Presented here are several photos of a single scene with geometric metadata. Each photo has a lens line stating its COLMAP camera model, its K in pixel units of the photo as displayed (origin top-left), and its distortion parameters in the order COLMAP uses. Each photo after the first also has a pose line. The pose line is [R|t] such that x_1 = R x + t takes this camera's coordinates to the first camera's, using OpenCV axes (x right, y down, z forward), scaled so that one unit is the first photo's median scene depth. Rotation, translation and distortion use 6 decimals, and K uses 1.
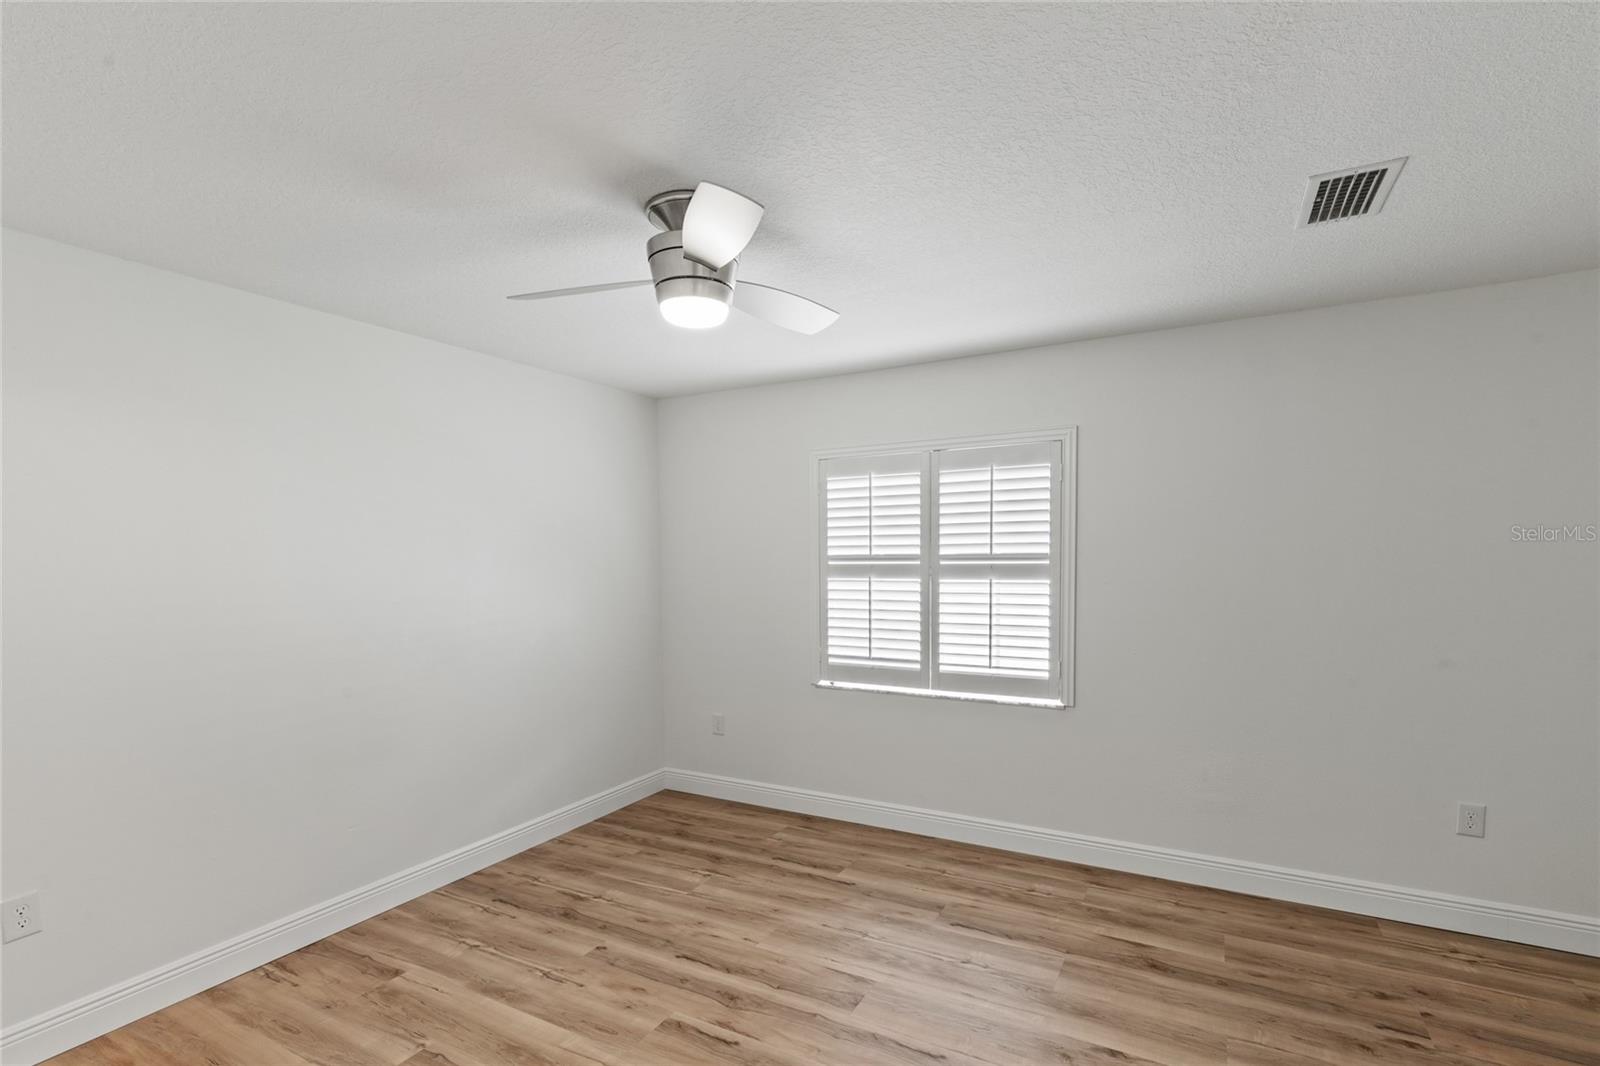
lens RADIAL K [[733.9, 0, 800.3], [0, 733.9, 601.5], [0, 0, 1]] dist [0.008895, -0.000111]
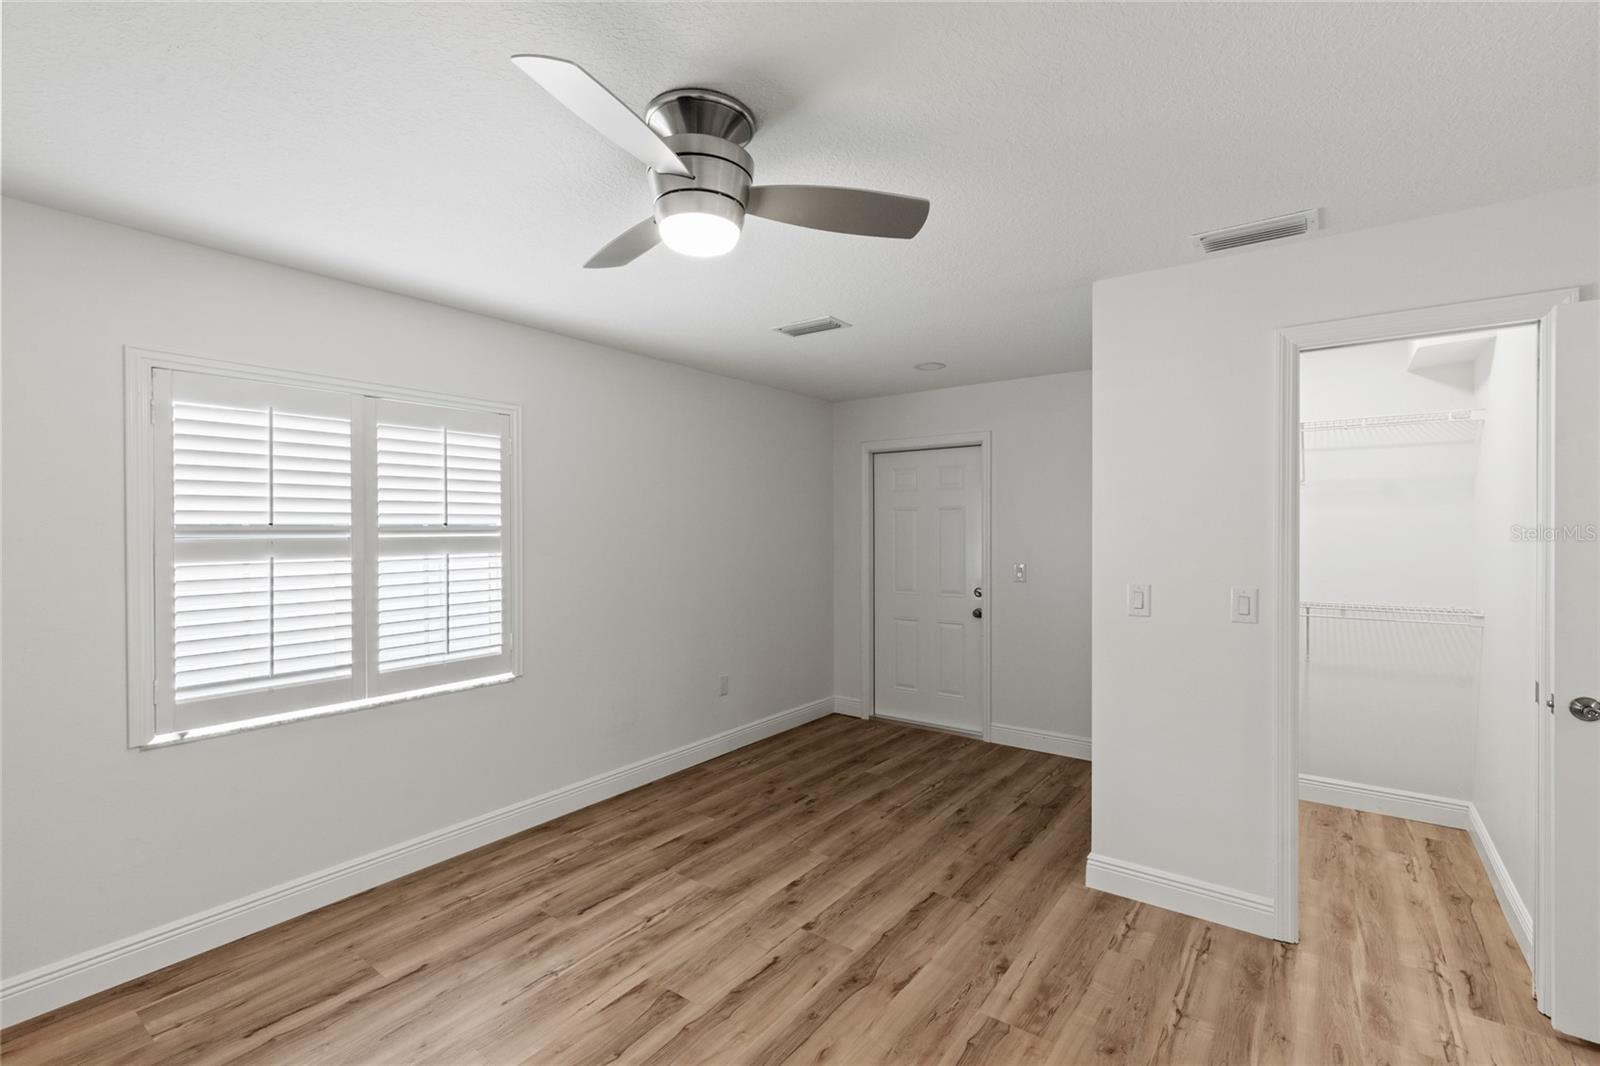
lens RADIAL K [[721.4, 0, 801.1], [0, 721.4, 534.2], [0, 0, 1]] dist [0.008168, -0.000383]
pose [[0.136757, -0.002463, 0.990601, -0.565096], [0.060840, 0.998130, -0.005917, -0.023623], [-0.988734, 0.061078, 0.136652, 0.463686]]
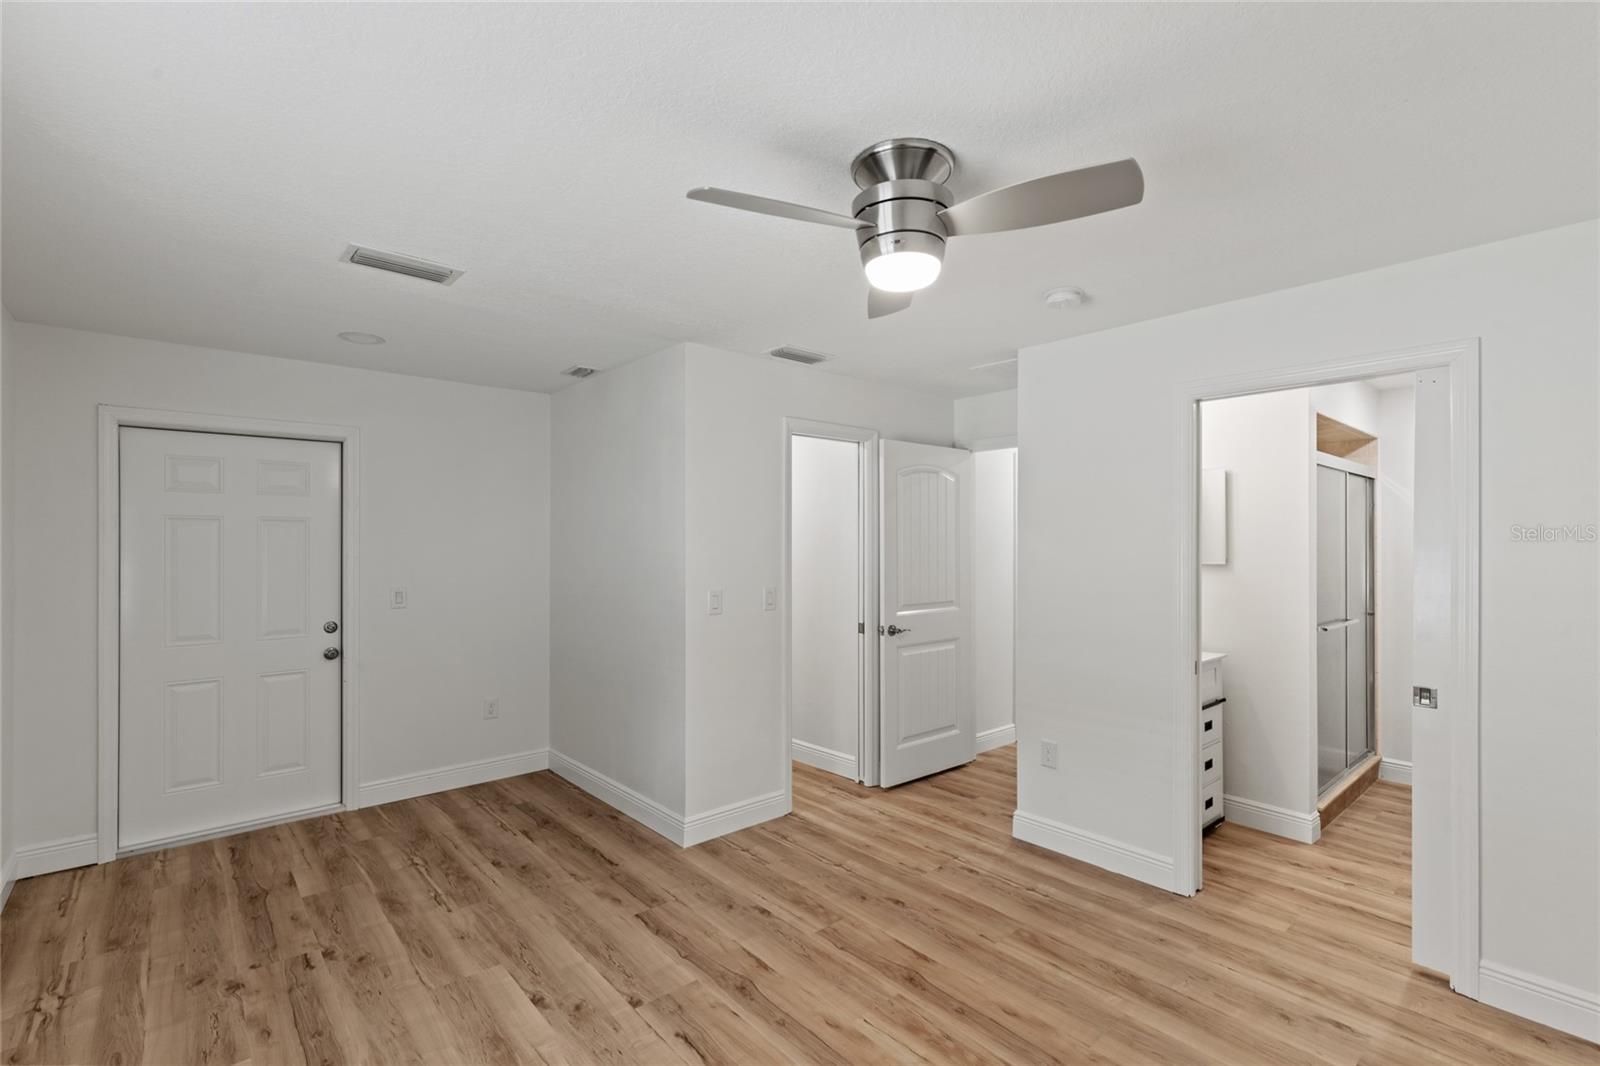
lens RADIAL K [[725.1, 0, 802.0], [0, 725.1, 542.9], [0, 0, 1]] dist [0.009092, -0.000457]
pose [[-0.938383, 0.009661, 0.345462, -0.195793], [0.029832, 0.998142, 0.053120, -0.067783], [-0.344307, 0.060153, -0.936928, 1.124244]]
